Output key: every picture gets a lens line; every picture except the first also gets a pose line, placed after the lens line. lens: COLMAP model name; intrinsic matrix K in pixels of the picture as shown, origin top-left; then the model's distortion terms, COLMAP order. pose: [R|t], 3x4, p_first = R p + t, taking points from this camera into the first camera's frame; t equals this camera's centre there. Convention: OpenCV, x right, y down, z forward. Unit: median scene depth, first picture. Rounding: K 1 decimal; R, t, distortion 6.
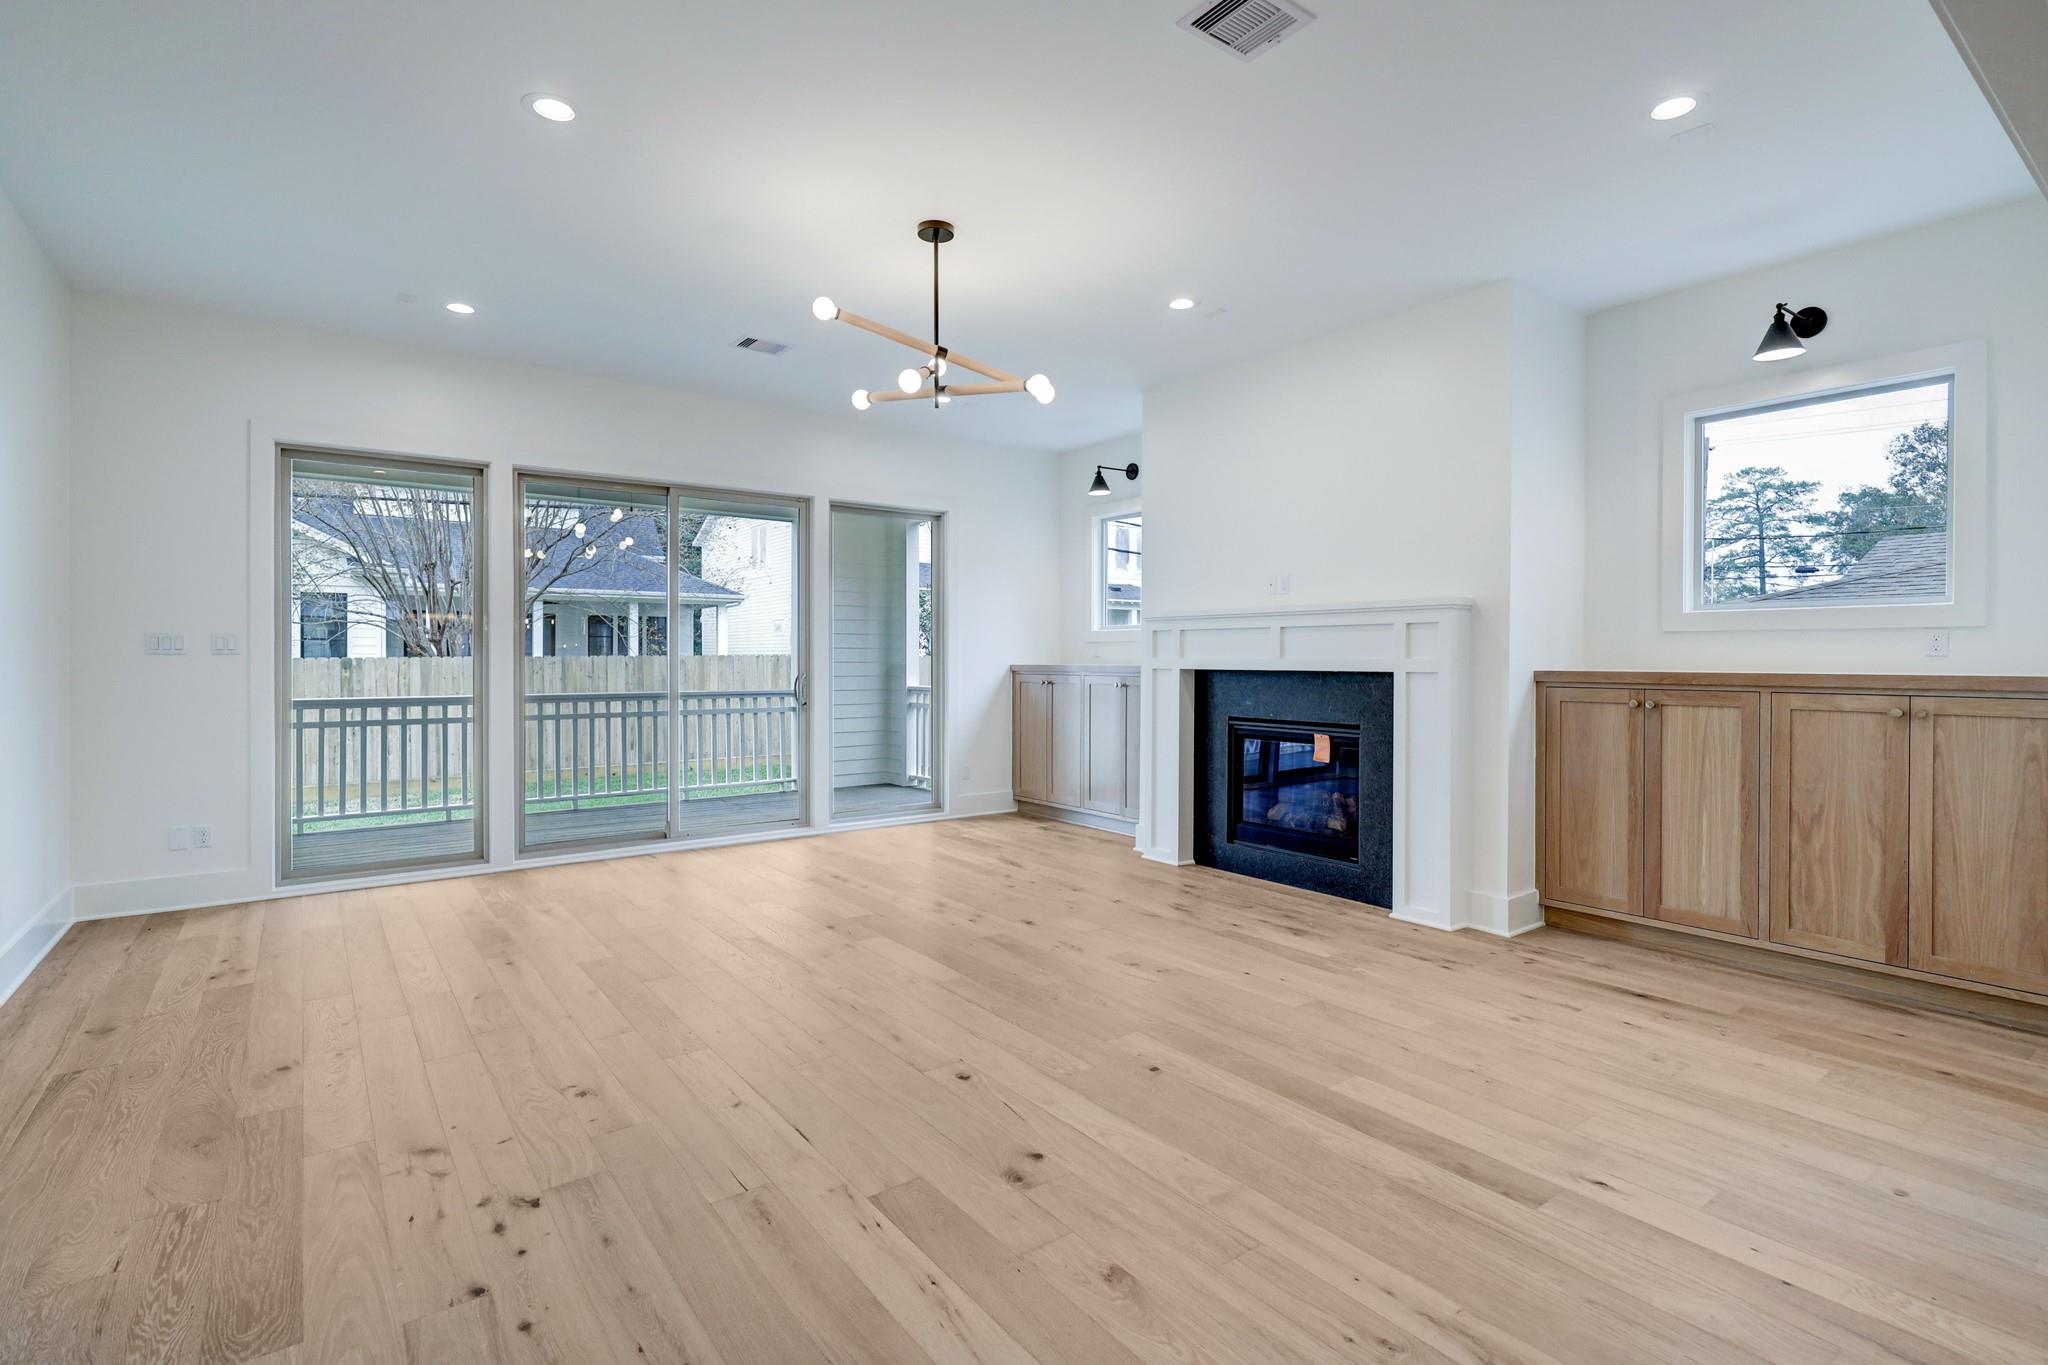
lens RADIAL K [[965.8, 0, 1029.3], [0, 965.8, 665.8], [0, 0, 1]] dist [0.003371, 0.000478]
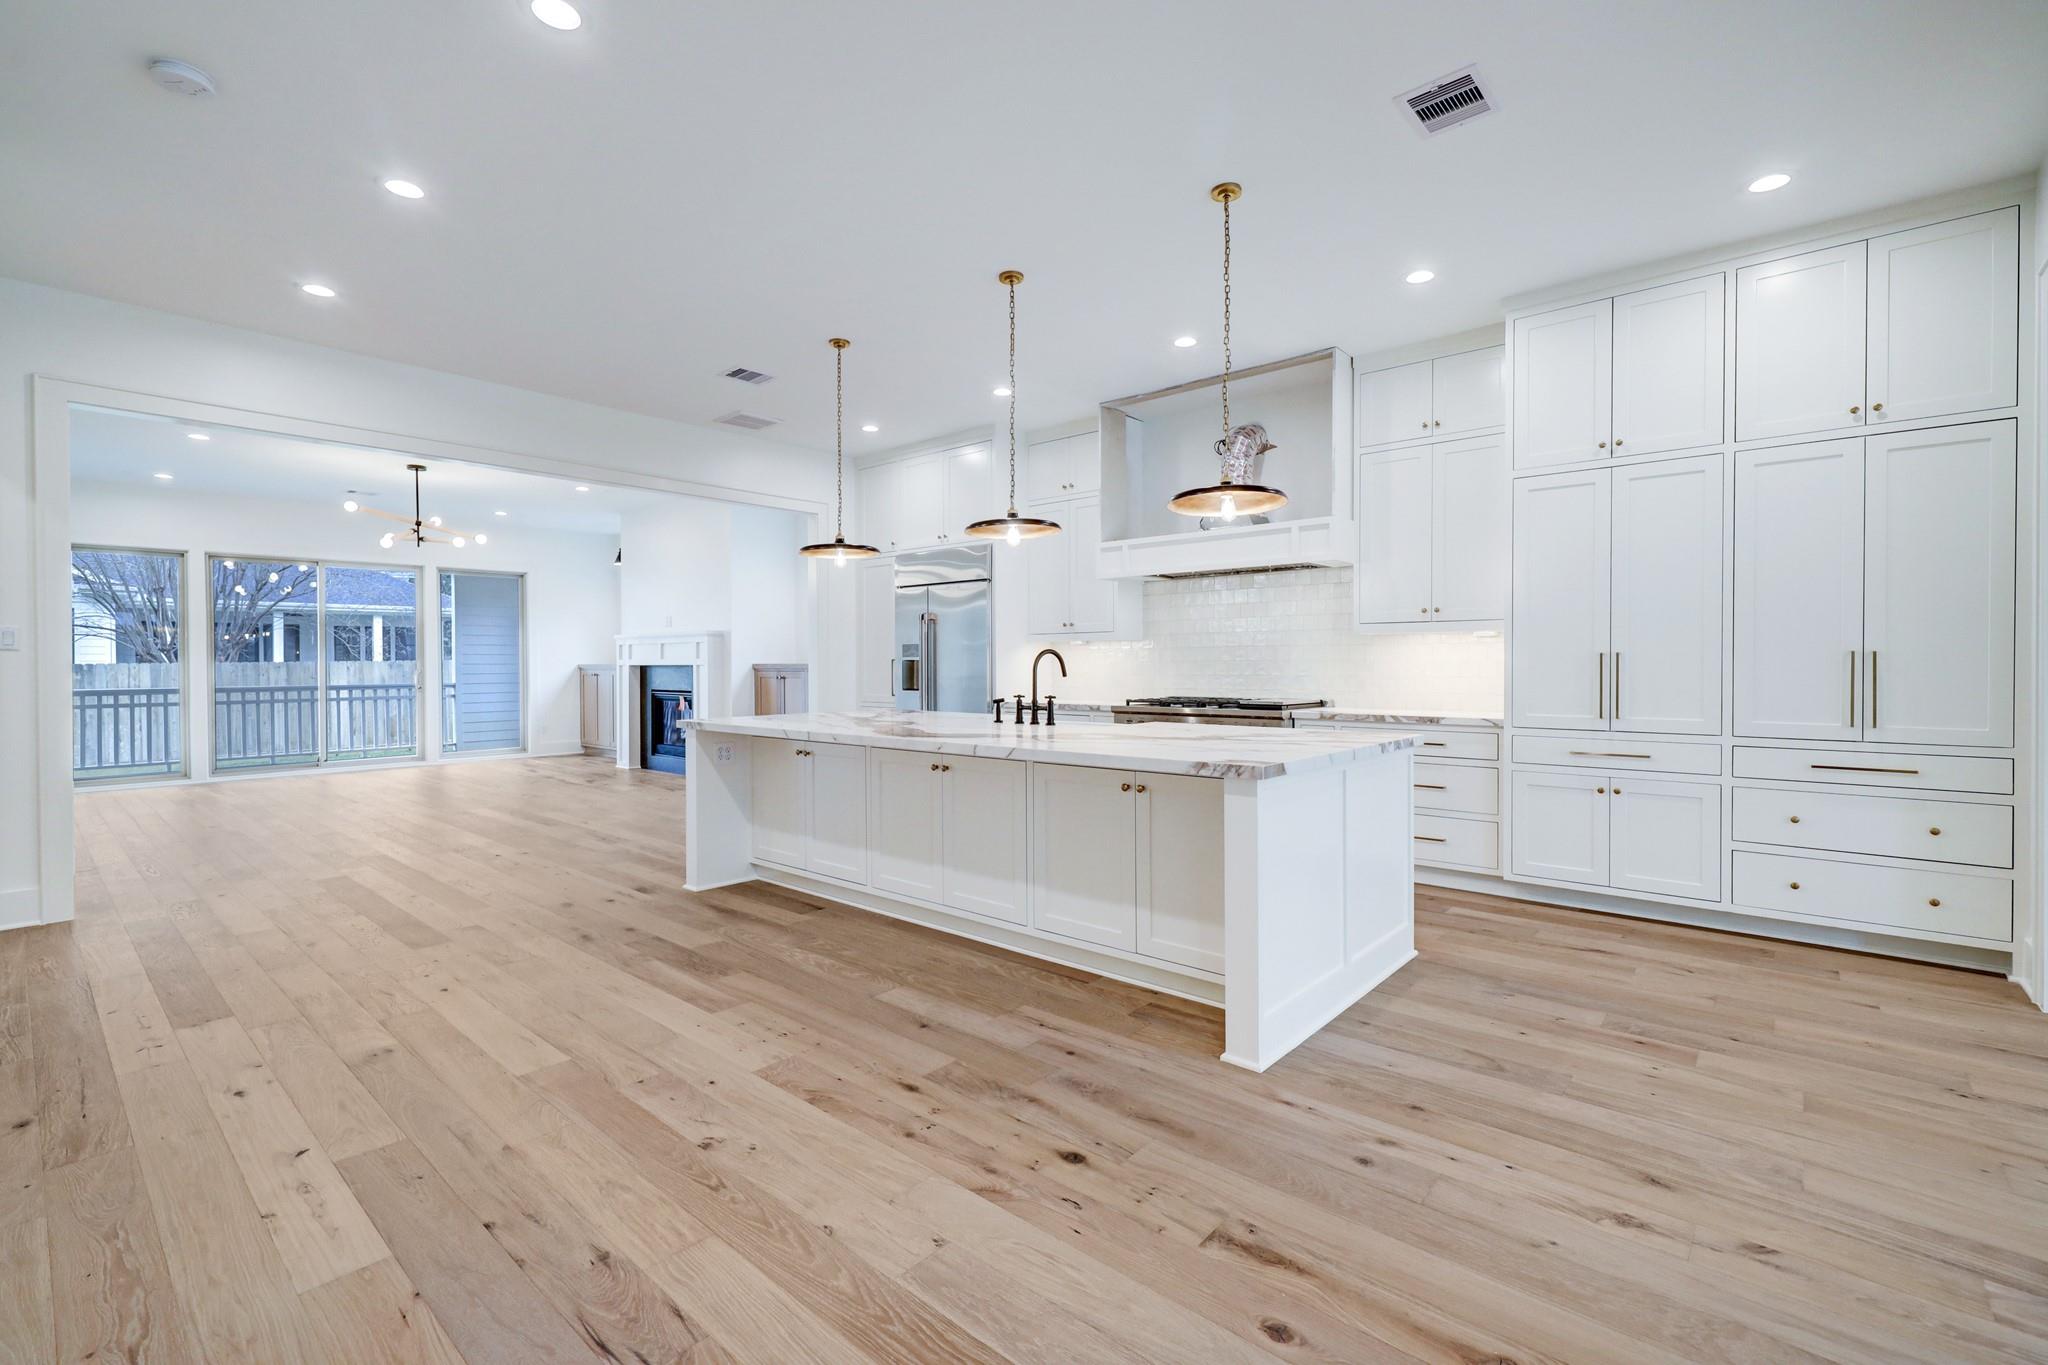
lens RADIAL K [[884.9, 0, 1060.6], [0, 884.9, 672.8], [0, 0, 1]] dist [0.000491, -0.000105]
pose [[0.972974, -0.009599, 0.230715, 0.749447], [0.008366, 0.999945, 0.006324, 0.018740], [-0.230763, -0.004222, 0.973001, -1.141983]]
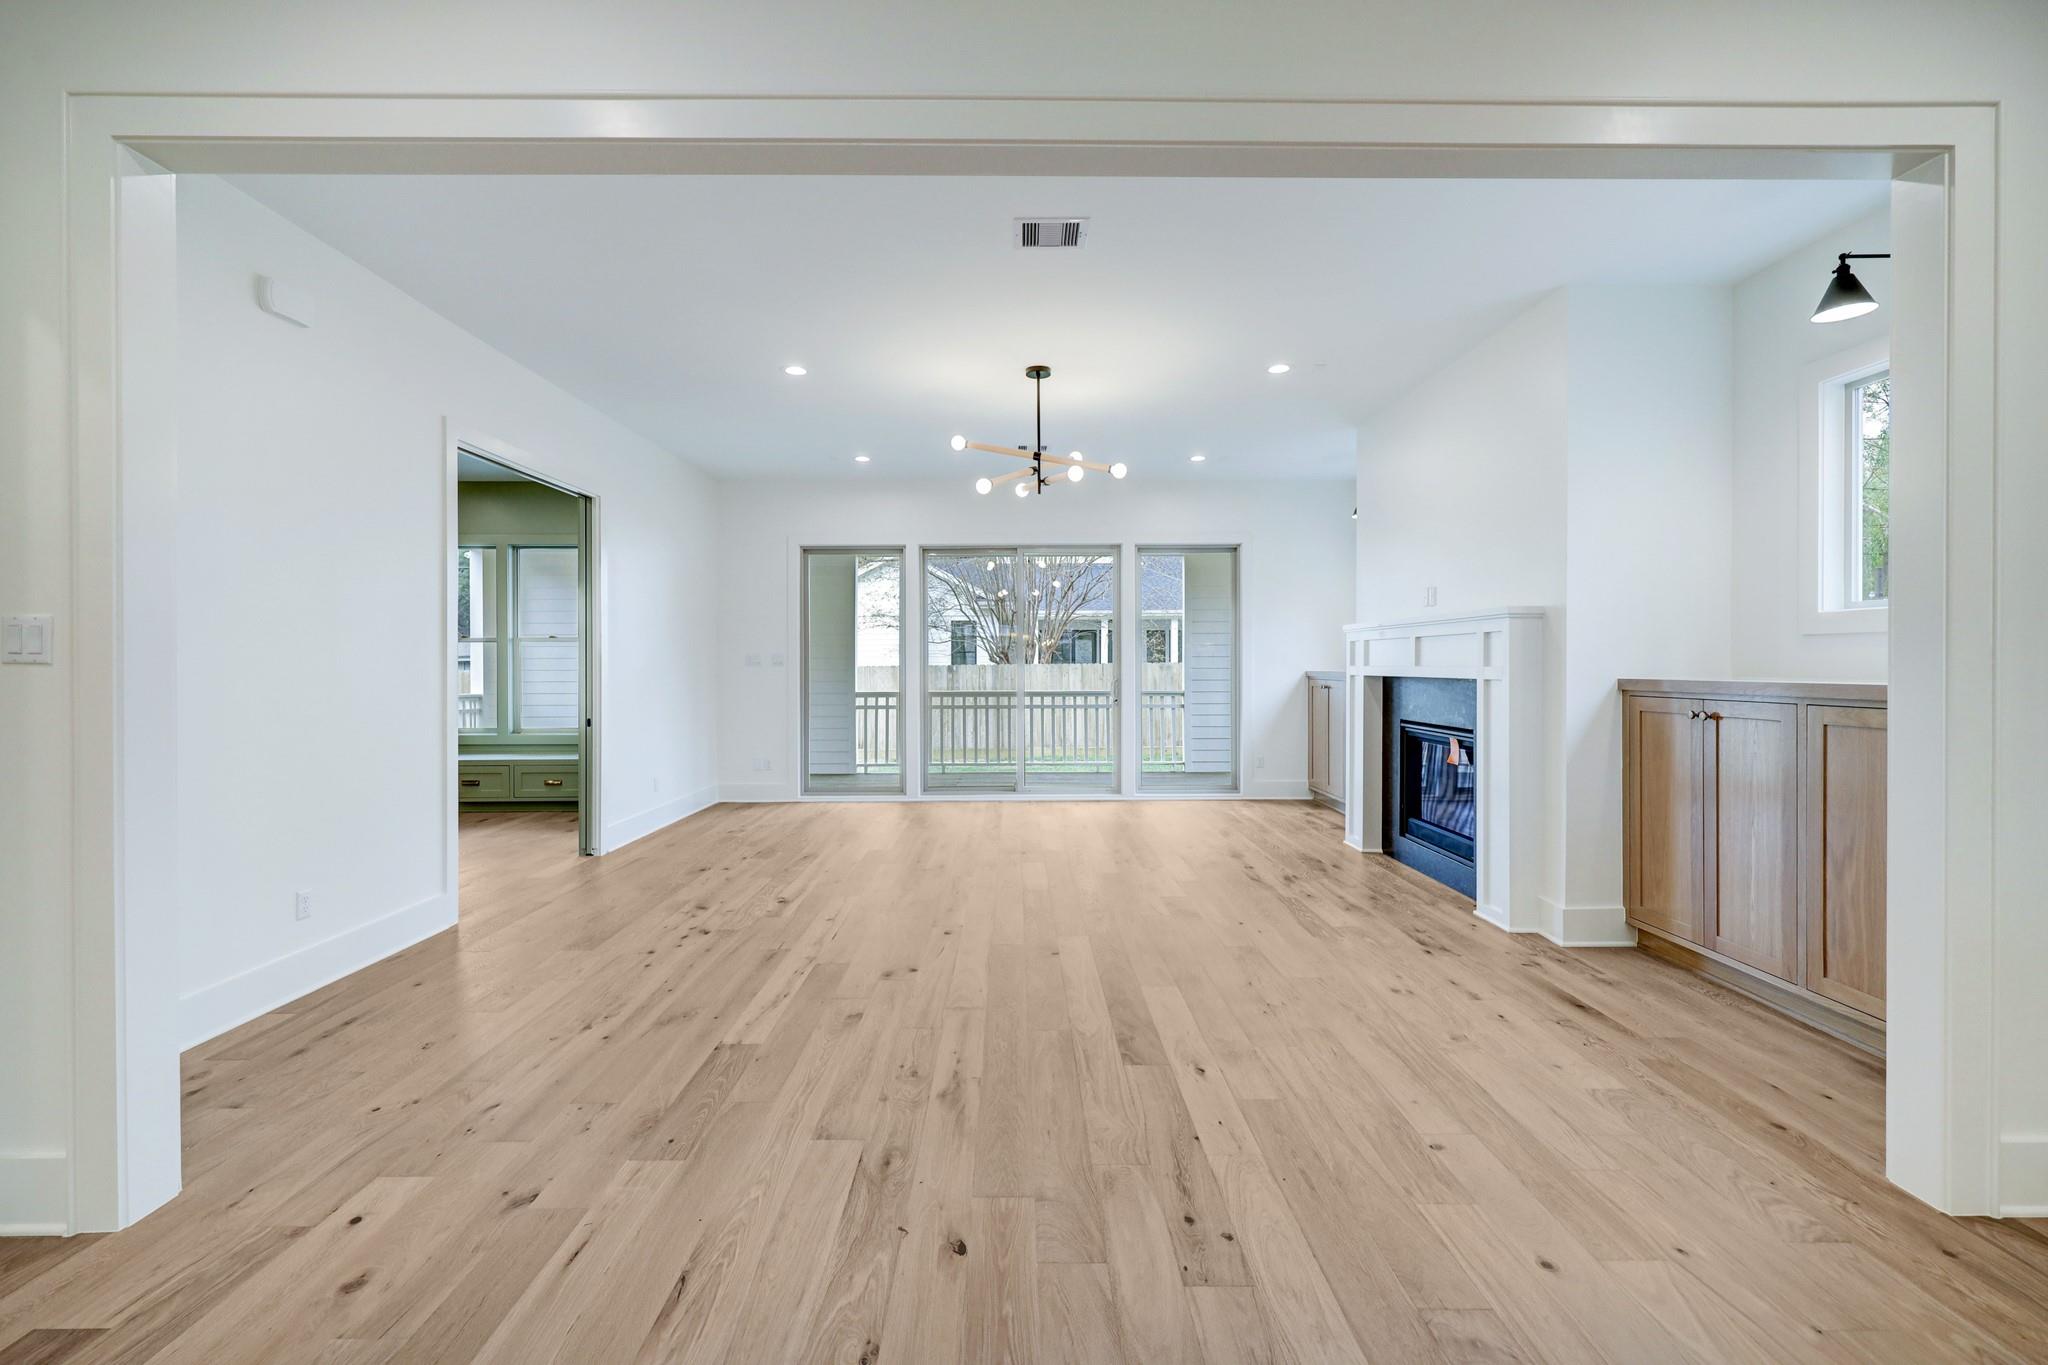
lens RADIAL K [[871.3, 0, 1031.1], [0, 871.3, 667.6], [0, 0, 1]] dist [-0.000577, -0.000187]
pose [[0.805633, -0.001581, -0.592413, 0.572034], [0.000484, 0.999998, -0.002012, -0.004823], [0.592415, 0.001334, 0.805632, -0.046332]]
